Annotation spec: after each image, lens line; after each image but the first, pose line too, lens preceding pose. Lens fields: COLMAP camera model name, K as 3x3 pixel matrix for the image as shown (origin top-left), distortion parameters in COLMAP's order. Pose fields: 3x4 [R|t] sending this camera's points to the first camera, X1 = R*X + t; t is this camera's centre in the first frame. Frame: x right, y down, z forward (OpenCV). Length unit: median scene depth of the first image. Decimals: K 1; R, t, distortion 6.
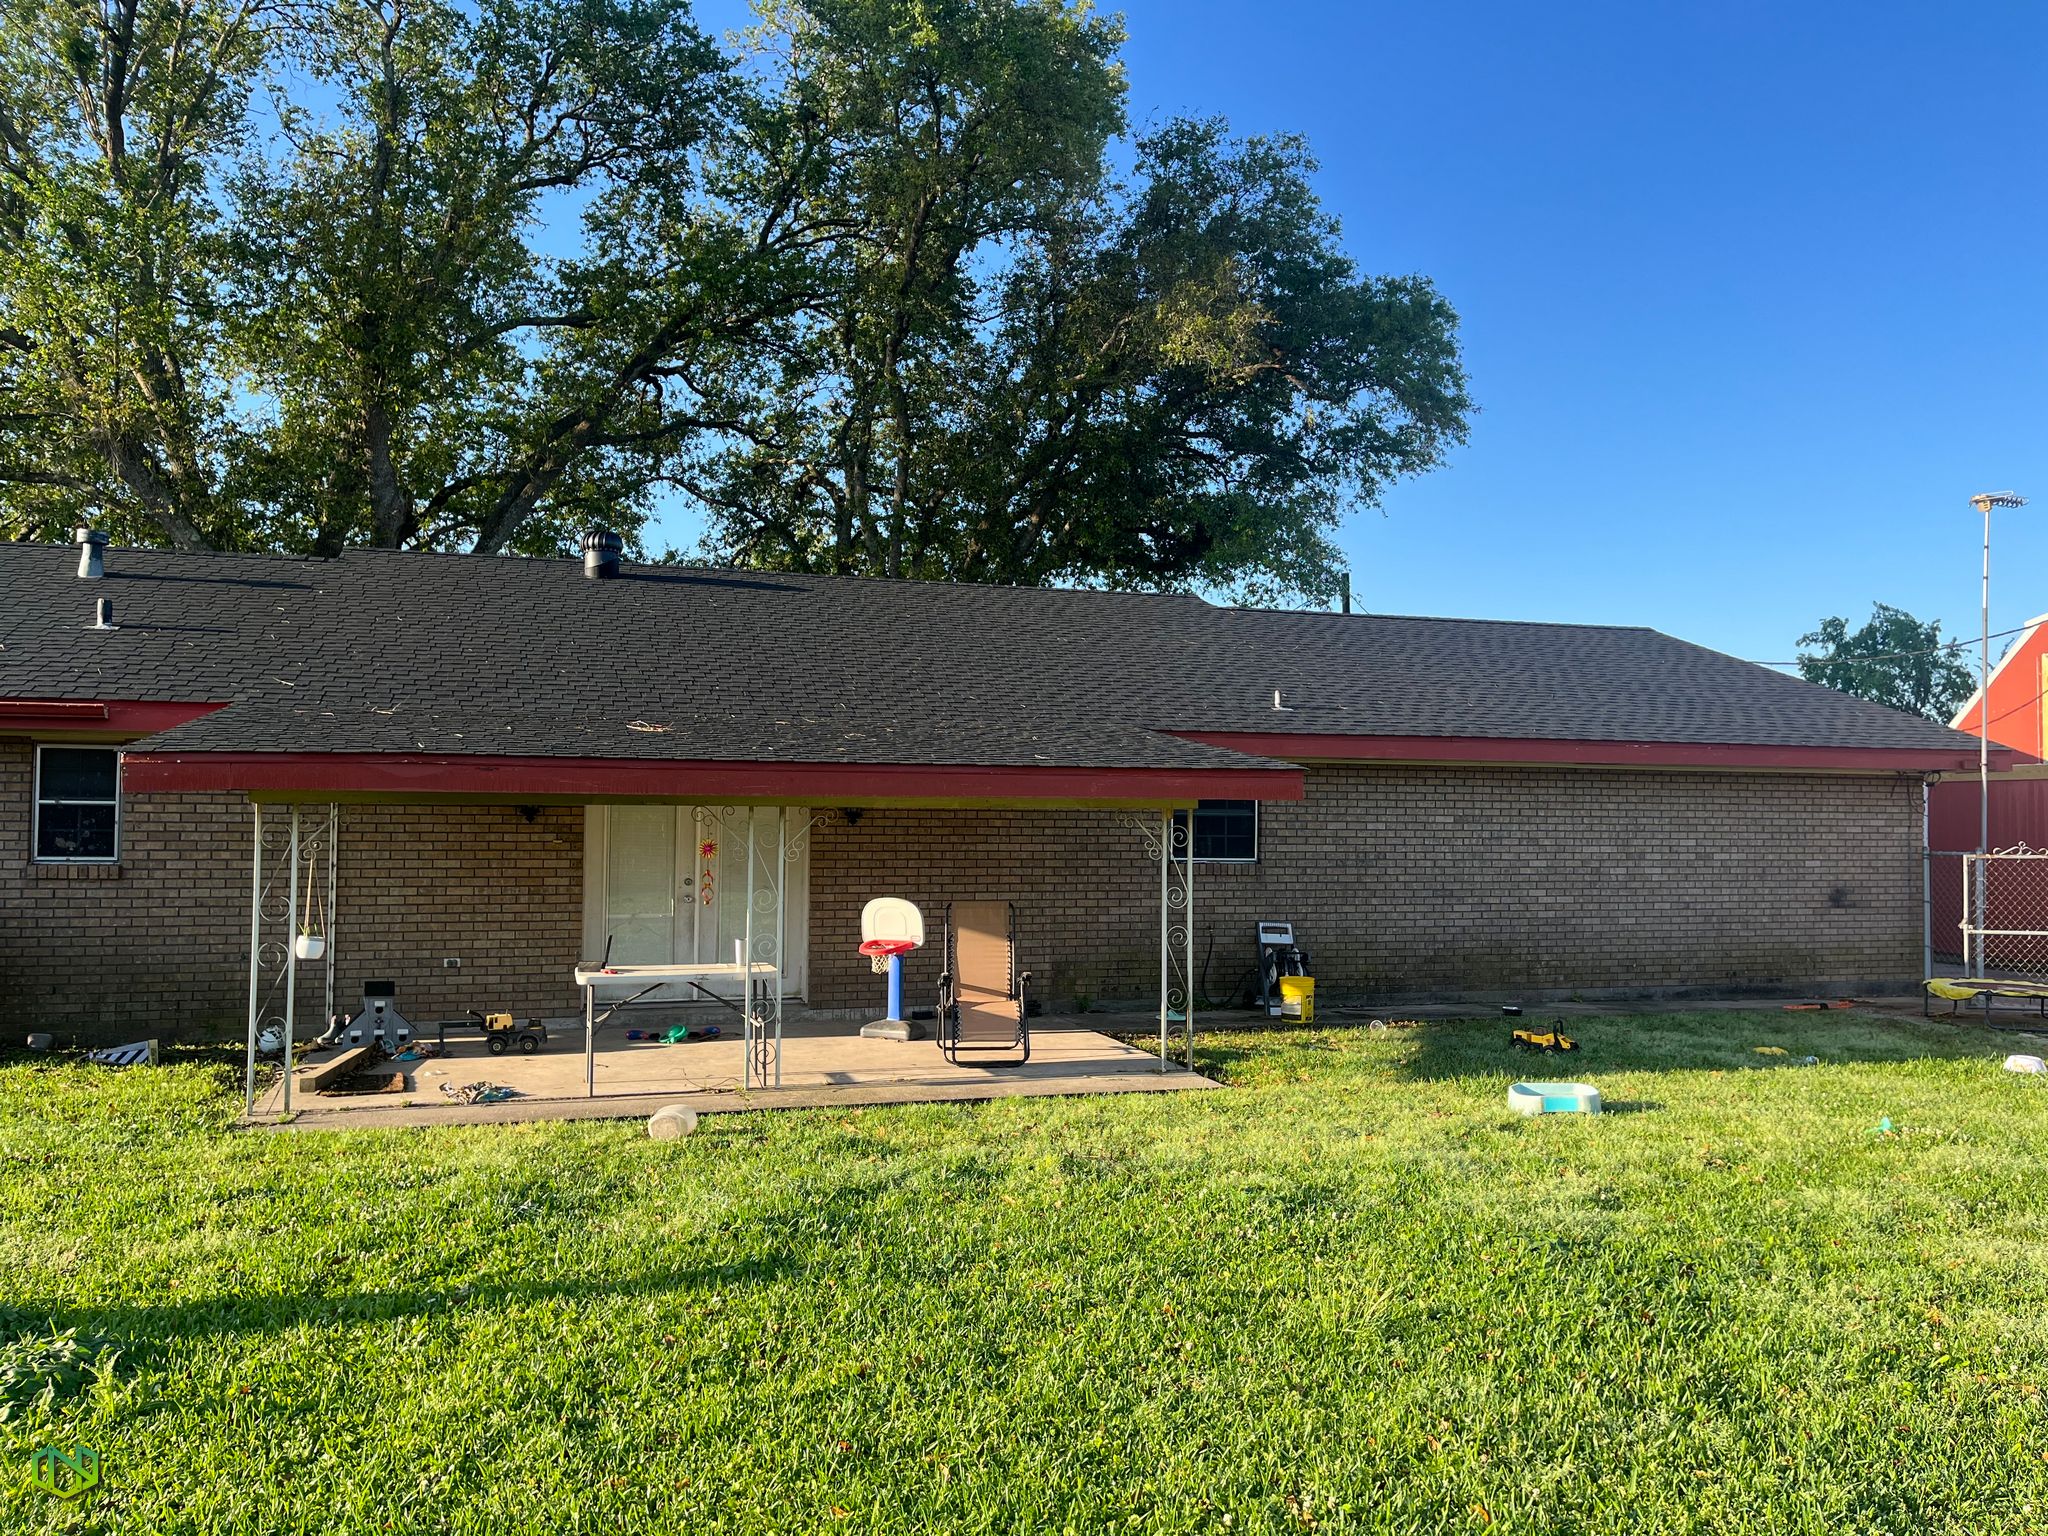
lens RADIAL K [[1554.0, 0, 1031.1], [0, 1554.0, 775.0], [0, 0, 1]] dist [0.065403, -0.074433]
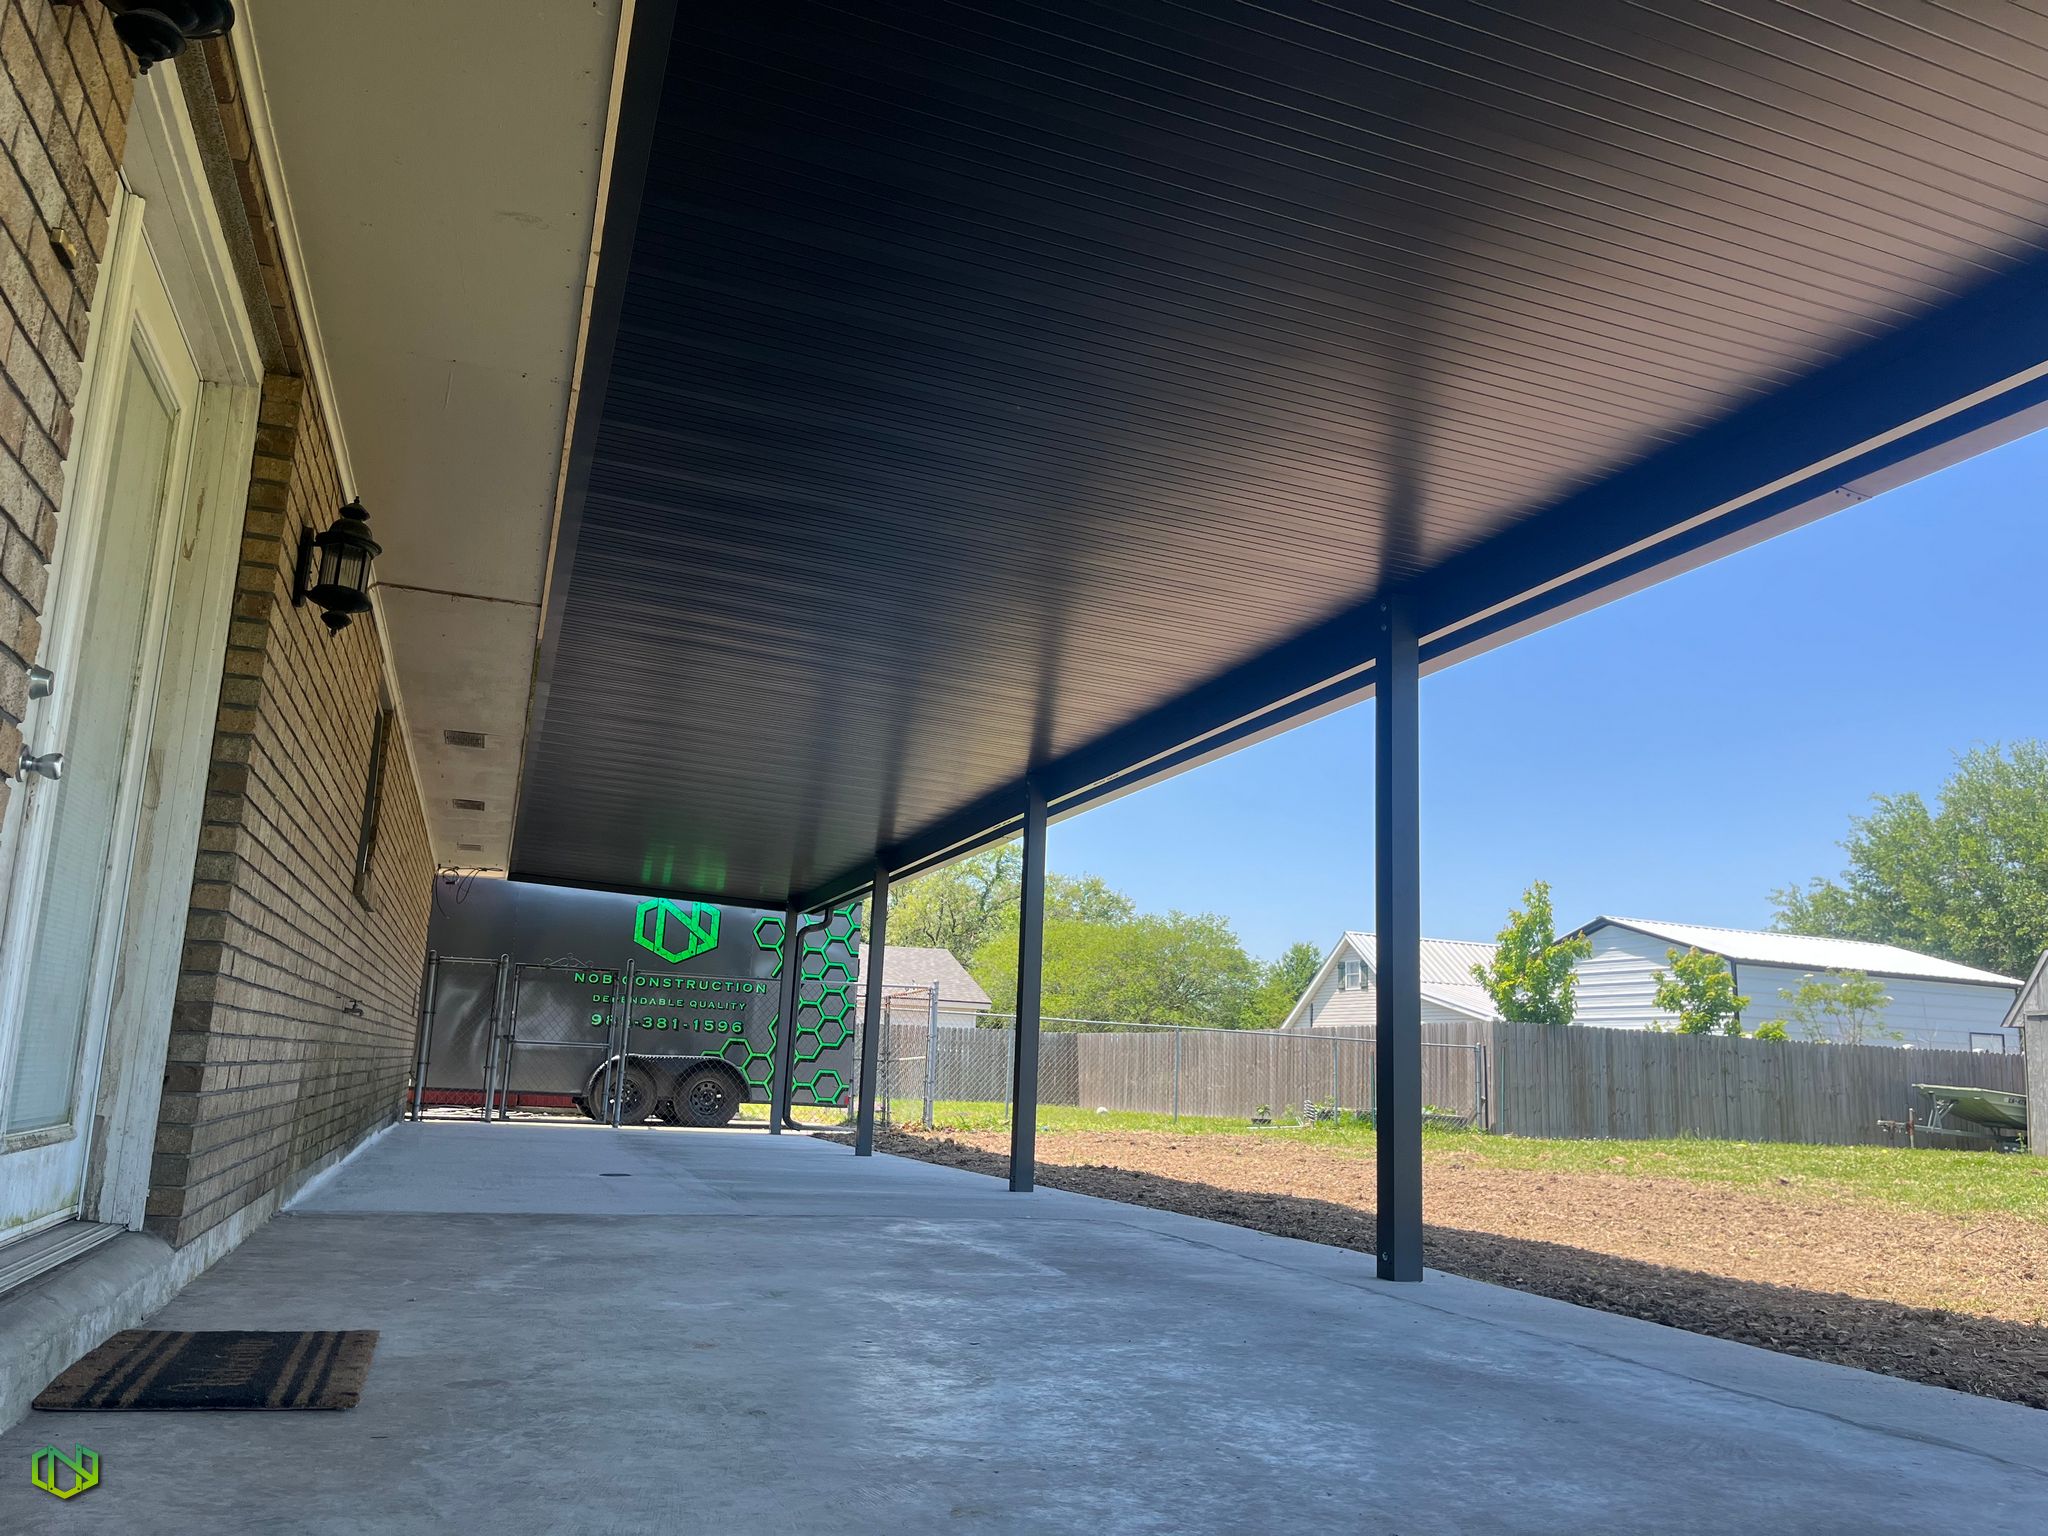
lens RADIAL K [[1554.0, 0, 1018.0], [0, 1554.0, 776.5], [0, 0, 1]] dist [0.065403, -0.074433]
pose [[-0.035208, 0.181221, 0.982812, -0.421120], [-0.069588, 0.980590, -0.183304, 0.108263], [-0.996954, -0.074845, -0.021914, 0.851436]]
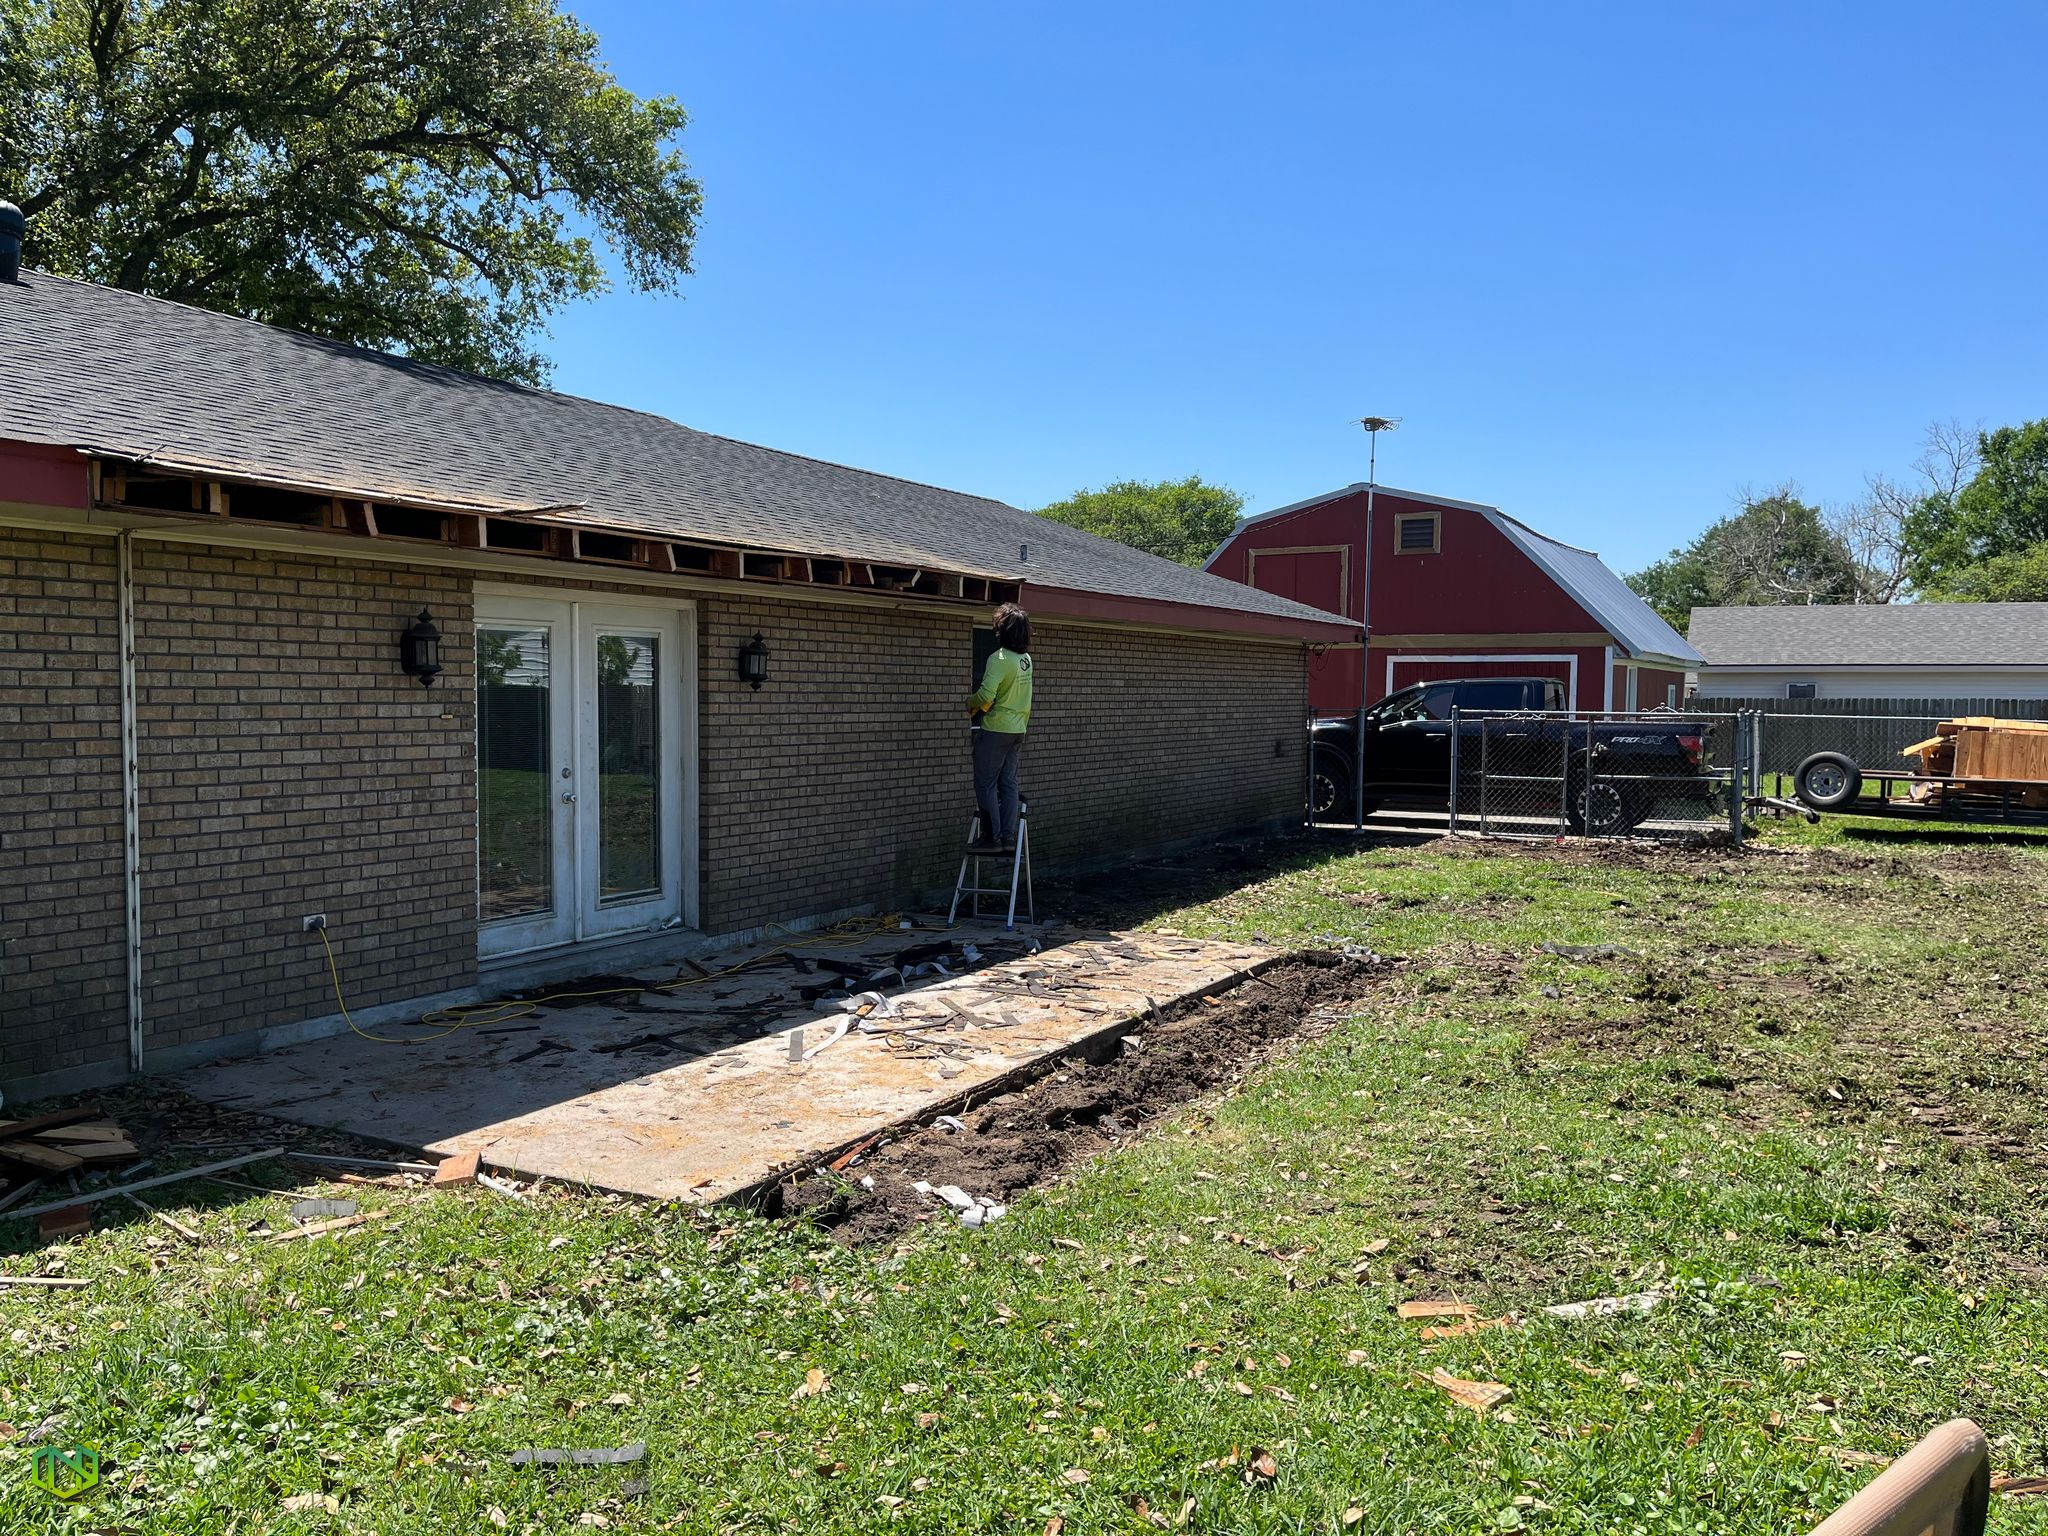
lens RADIAL K [[1554.0, 0, 1023.0], [0, 1554.0, 788.3], [0, 0, 1]] dist [0.065403, -0.074433]
pose [[0.708705, -0.044690, 0.704088, -0.549540], [-0.028000, 0.995424, 0.091365, 0.006443], [-0.704949, -0.084466, 0.704210, 0.363670]]
